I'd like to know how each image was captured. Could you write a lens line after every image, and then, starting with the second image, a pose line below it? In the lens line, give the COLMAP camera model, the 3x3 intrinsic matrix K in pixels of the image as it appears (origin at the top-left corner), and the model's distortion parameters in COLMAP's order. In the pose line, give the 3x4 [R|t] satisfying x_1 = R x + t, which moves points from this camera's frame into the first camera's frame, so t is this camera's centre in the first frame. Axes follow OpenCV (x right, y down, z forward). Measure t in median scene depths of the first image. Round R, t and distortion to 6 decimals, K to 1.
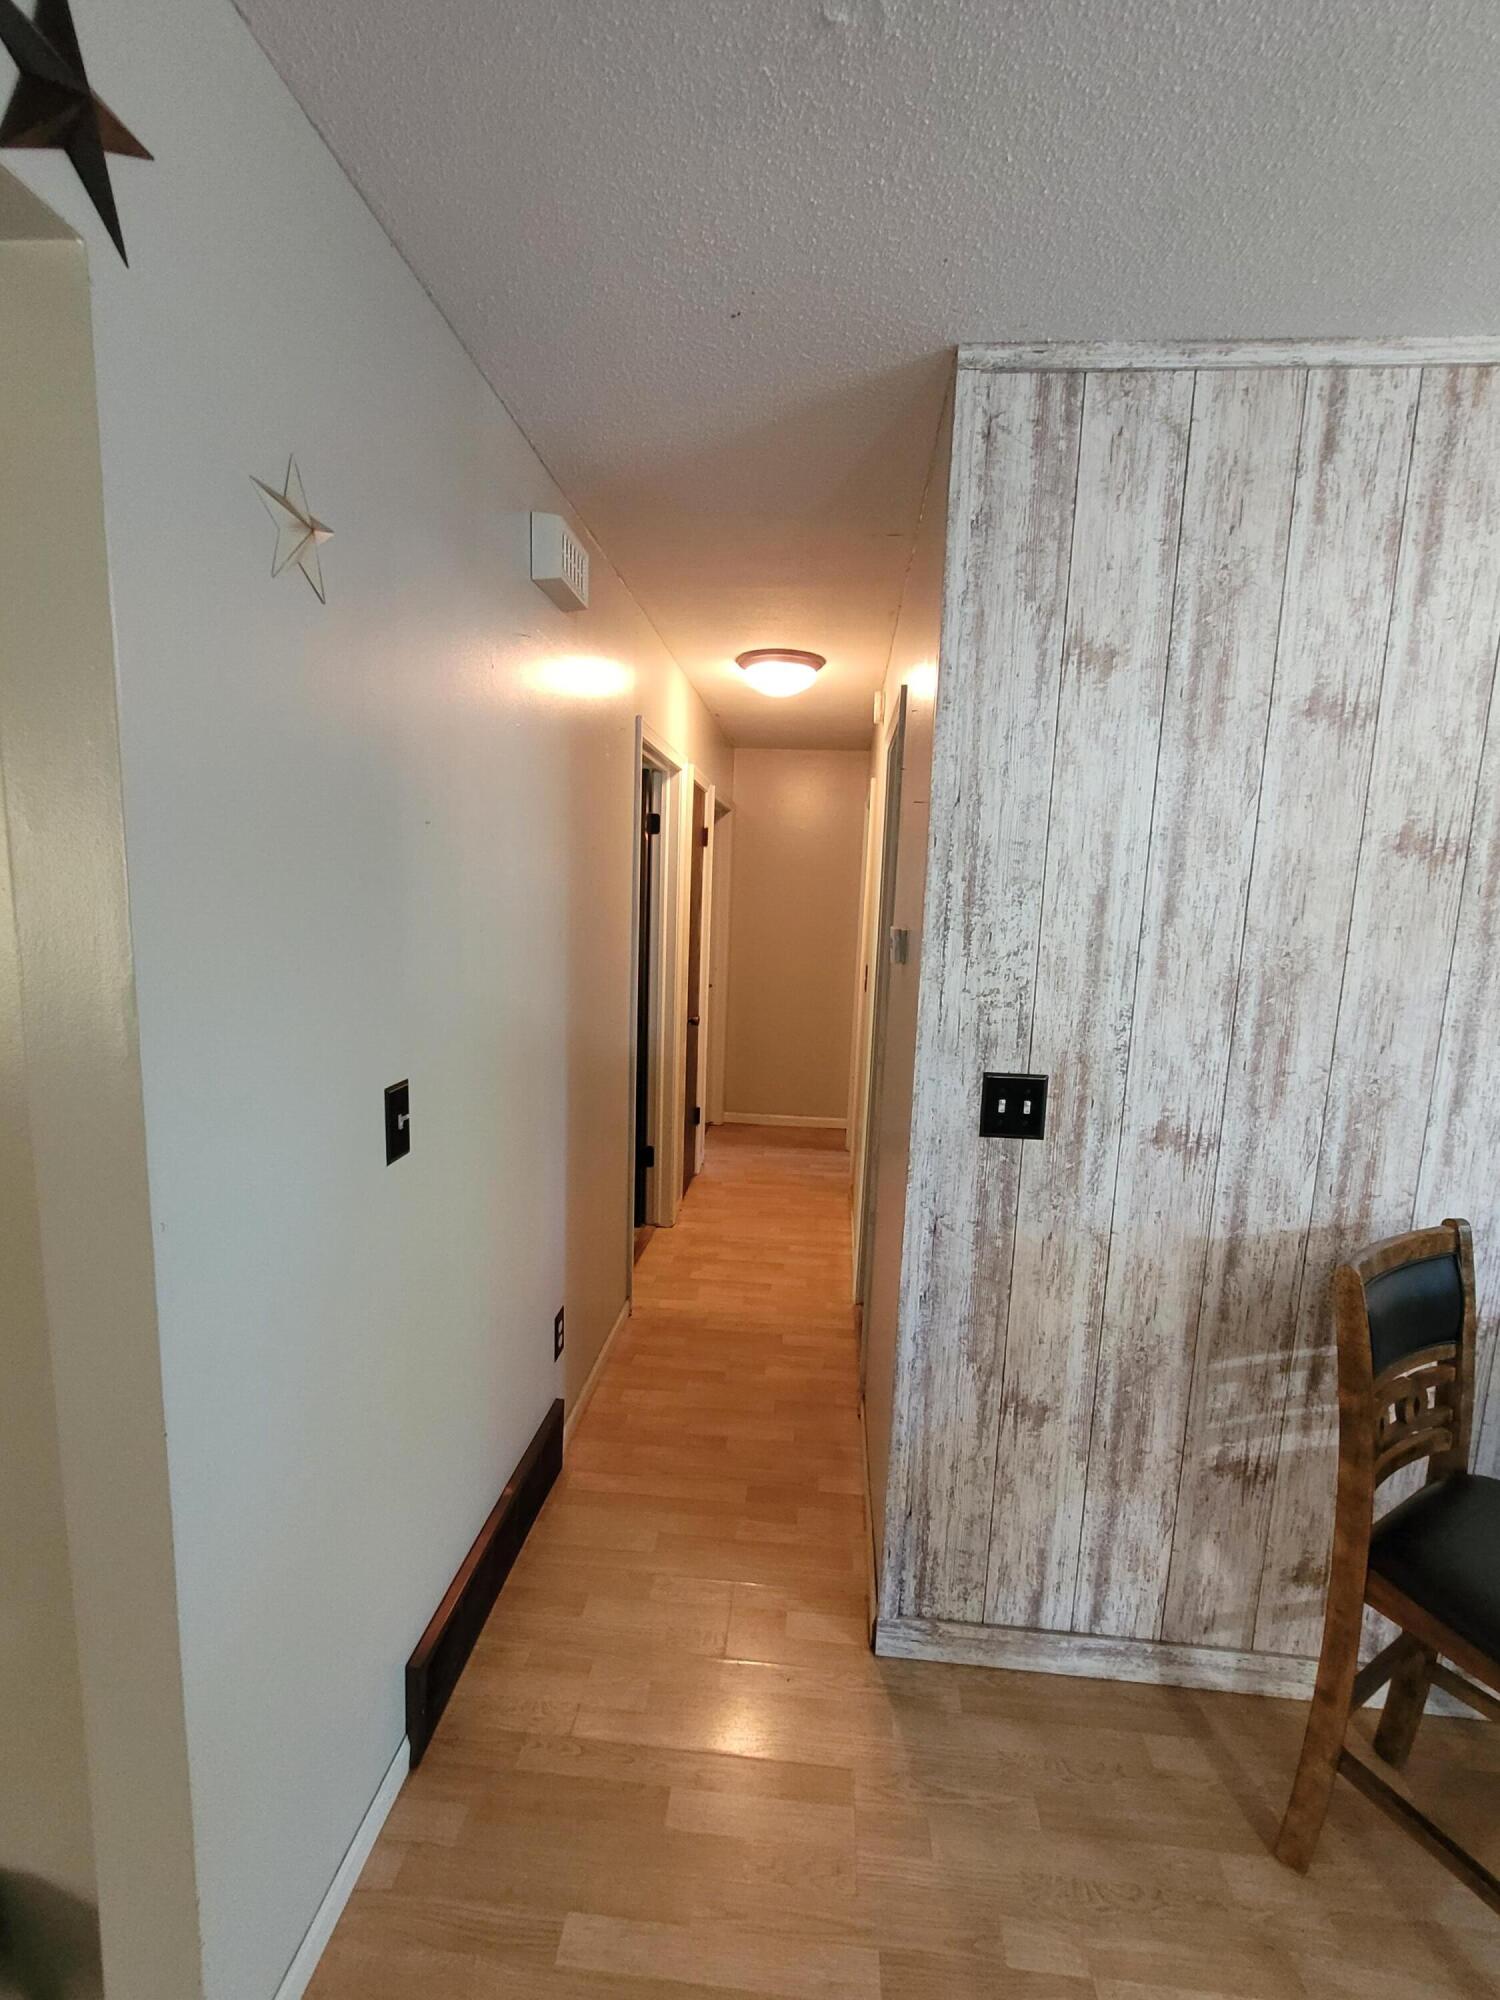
lens RADIAL K [[822.5, 0, 747.3], [0, 822.5, 1007.8], [0, 0, 1]] dist [-0.004058, -0.000406]
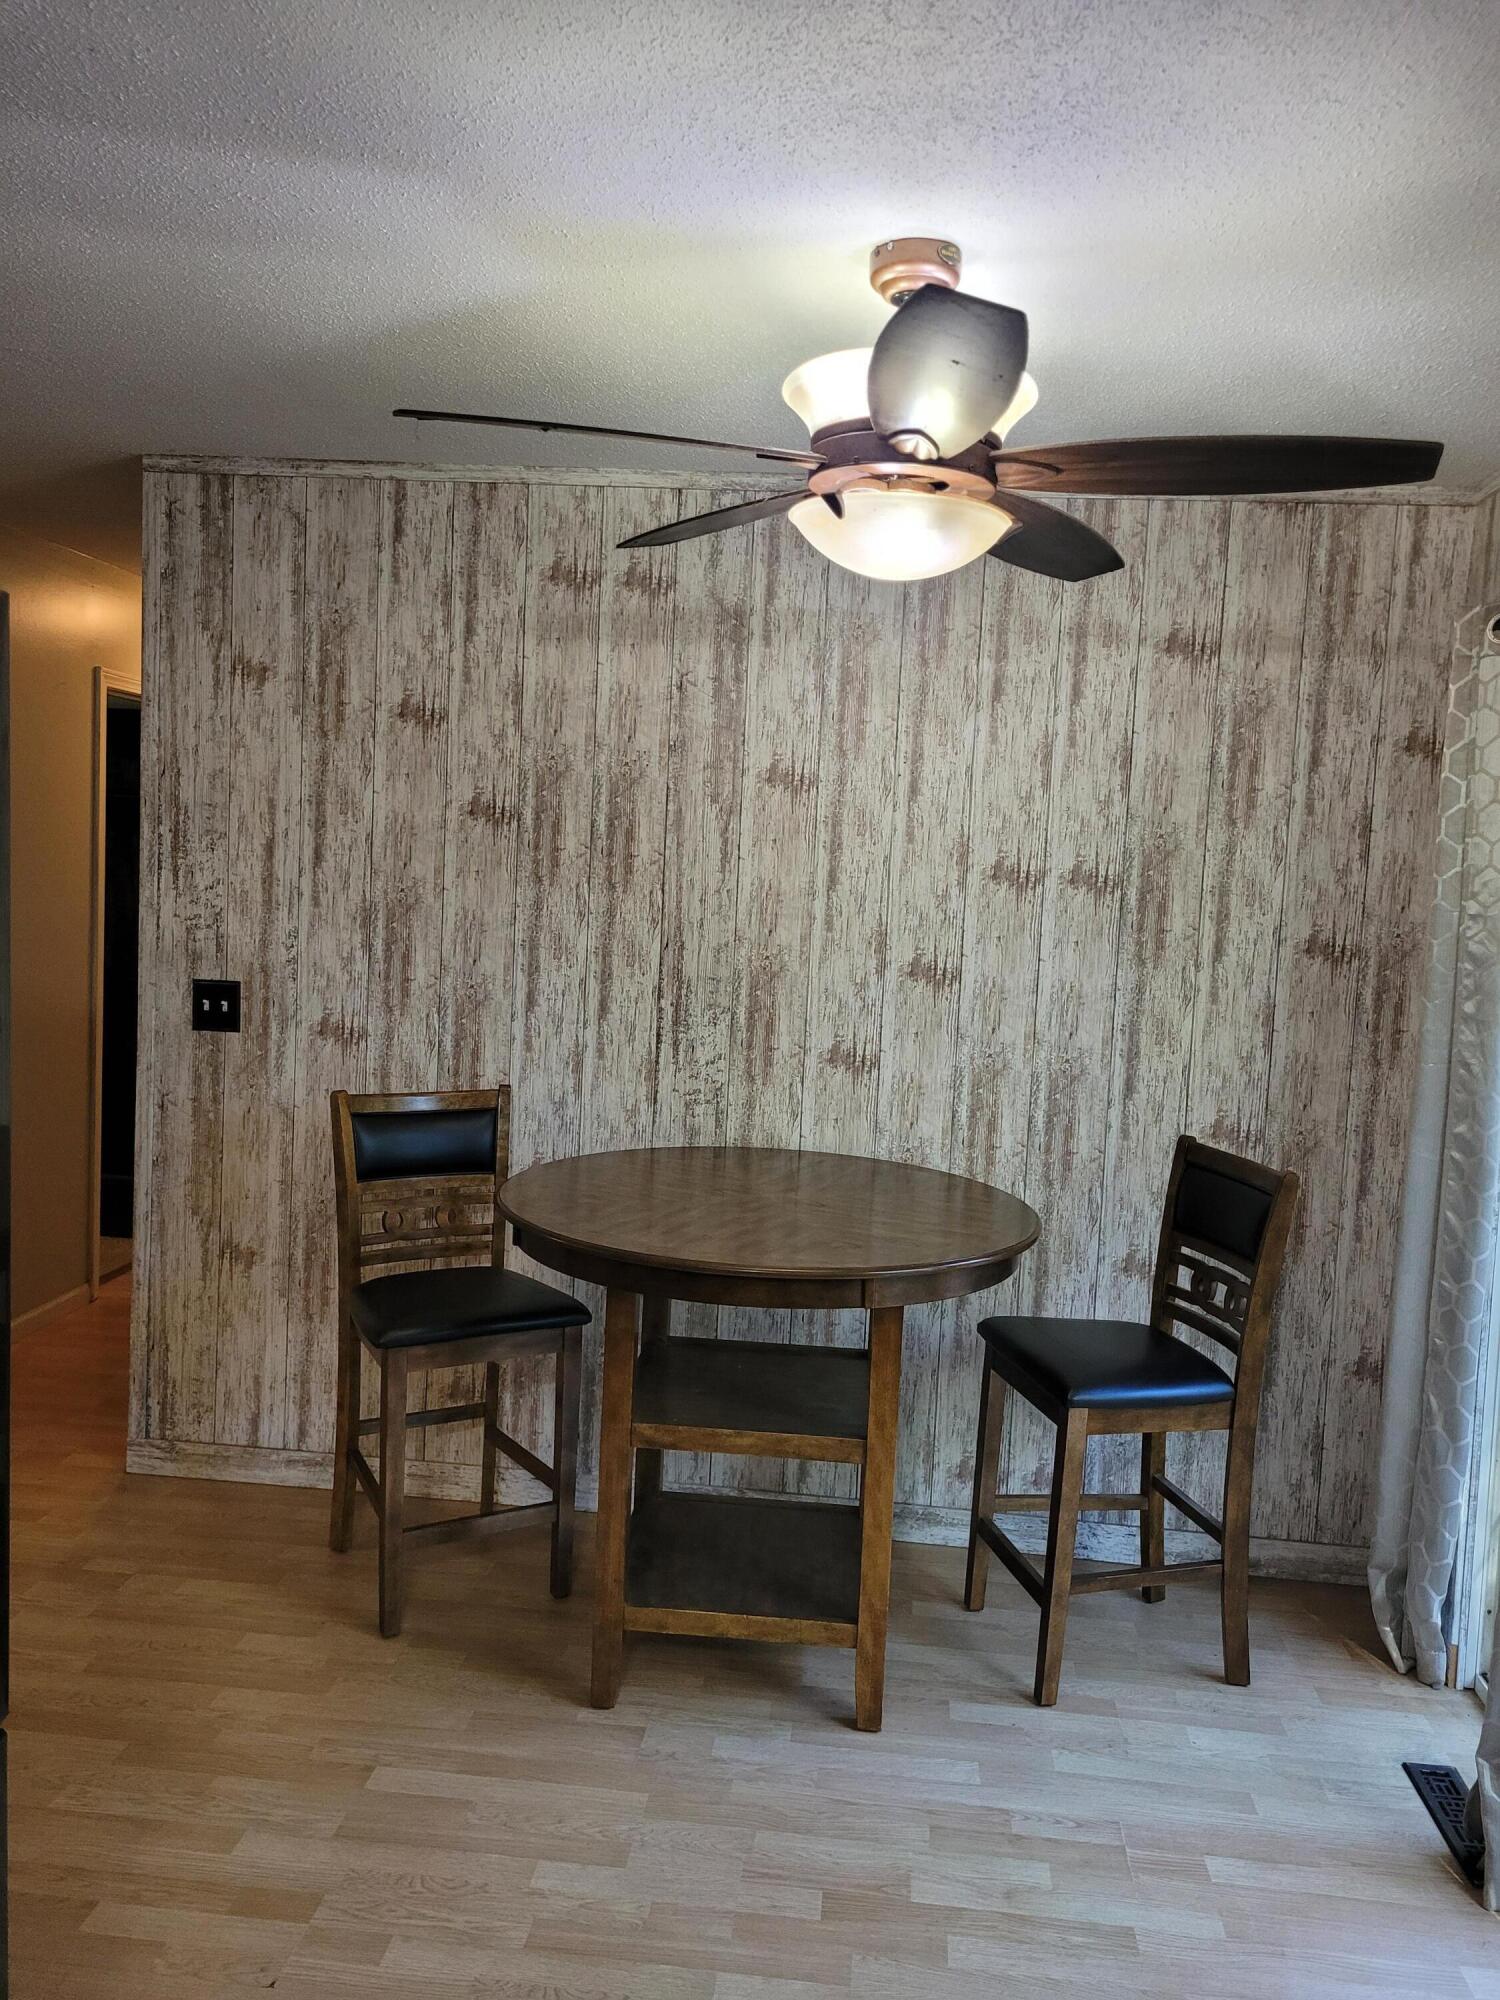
lens RADIAL K [[1500.0, 0, 755.1], [0, 1500.0, 991.4], [0, 0, 1]] dist [0.033152, -0.032496]
pose [[0.999887, 0.015002, 0.001002, 1.220510], [-0.014921, 0.998284, -0.056626, 0.228159], [-0.001850, 0.056604, 0.998395, -1.429276]]
